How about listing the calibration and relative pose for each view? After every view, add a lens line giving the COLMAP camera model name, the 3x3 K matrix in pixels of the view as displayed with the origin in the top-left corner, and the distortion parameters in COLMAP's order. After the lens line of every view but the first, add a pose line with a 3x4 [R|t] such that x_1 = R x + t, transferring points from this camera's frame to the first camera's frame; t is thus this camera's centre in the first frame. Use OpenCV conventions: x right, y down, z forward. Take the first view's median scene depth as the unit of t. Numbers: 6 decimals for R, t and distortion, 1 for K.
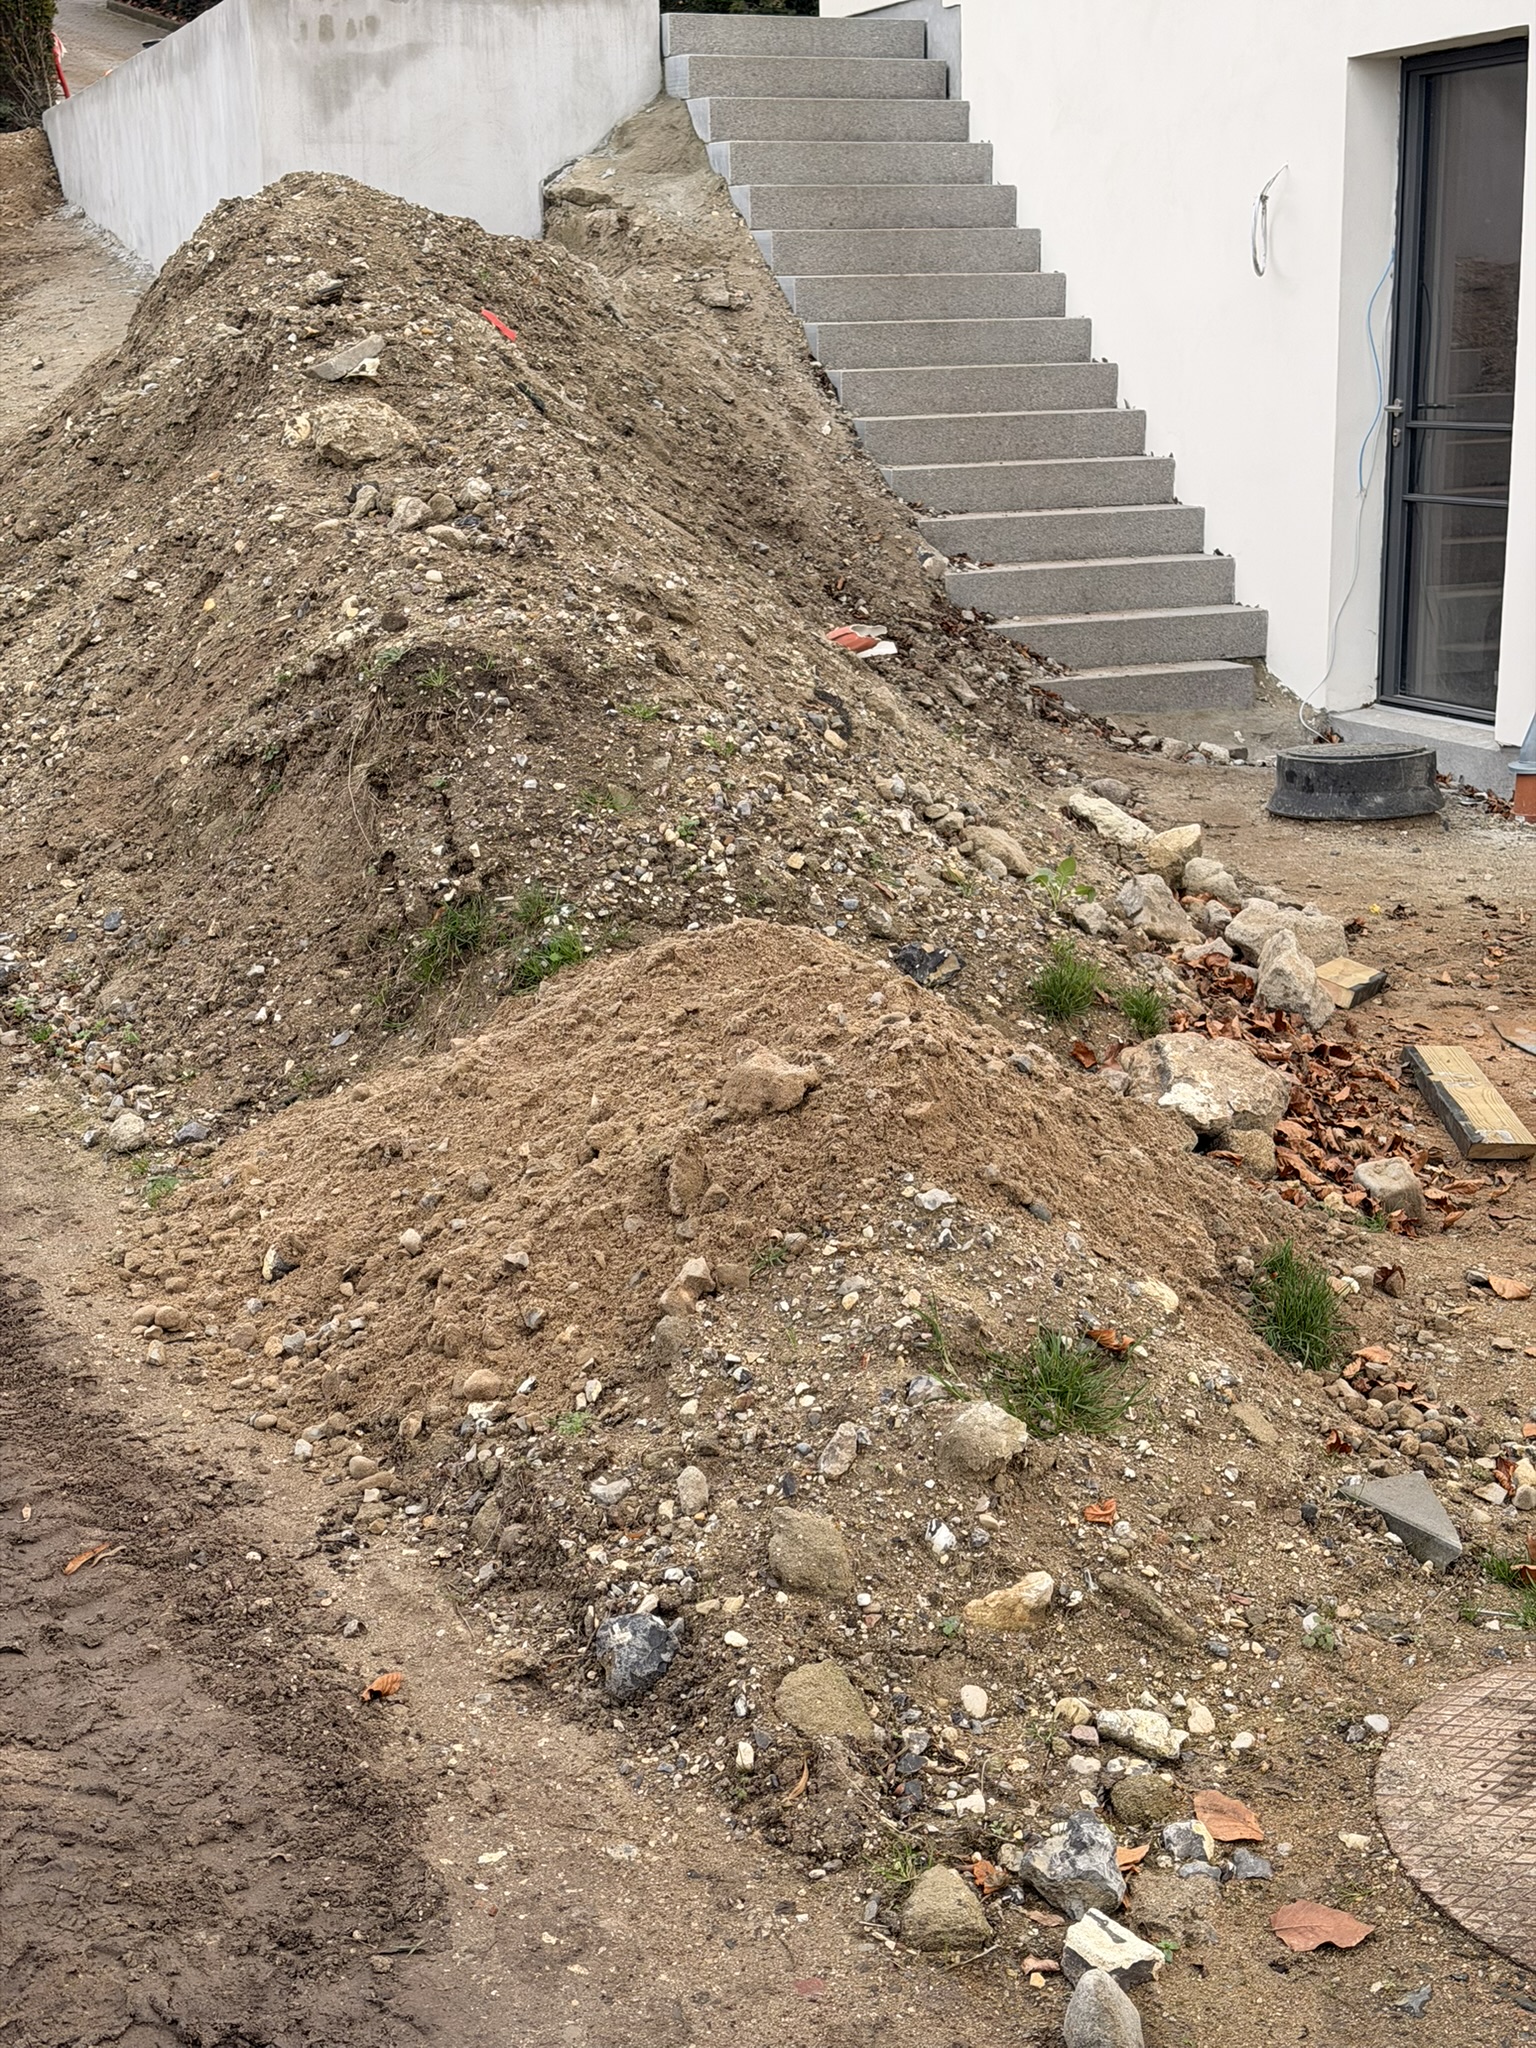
lens RADIAL K [[2844.7, 0, 768.9], [0, 2844.7, 1024.7], [0, 0, 1]] dist [0.104676, 0.000000]
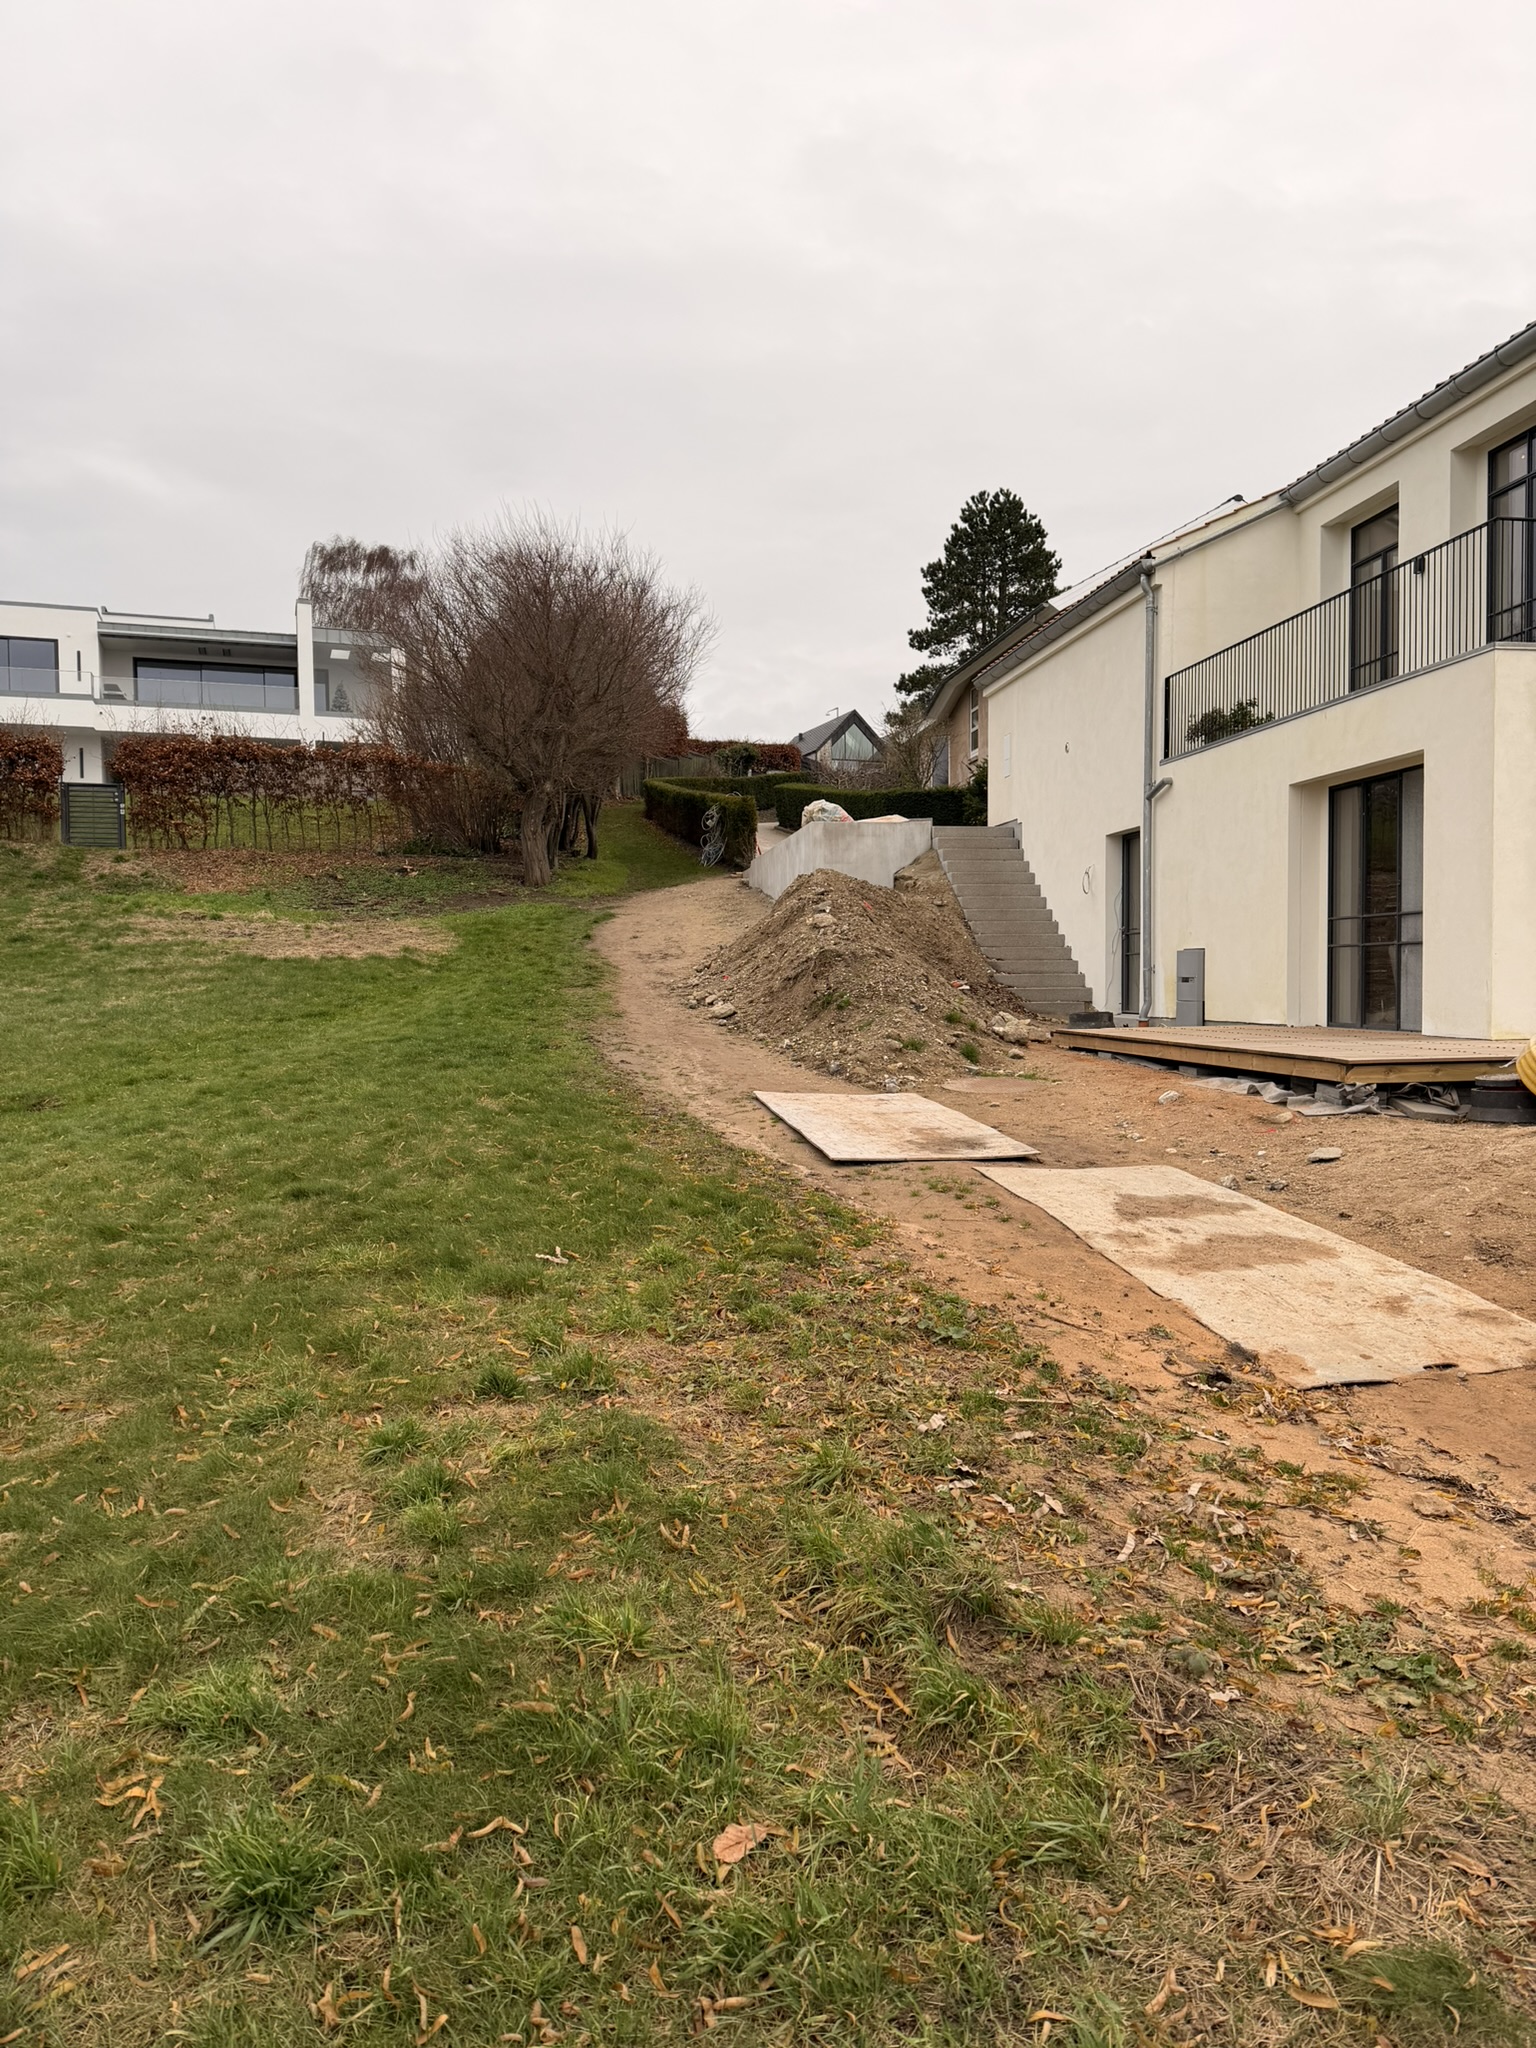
lens RADIAL K [[1416.6, 0, 773.8], [0, 1416.6, 1034.7], [0, 0, 1]] dist [0.072347, -0.086263]
pose [[0.977168, 0.019528, -0.211569, 0.170494], [-0.059354, 0.981213, -0.183569, 0.255024], [0.204010, 0.191935, 0.959969, -0.729810]]
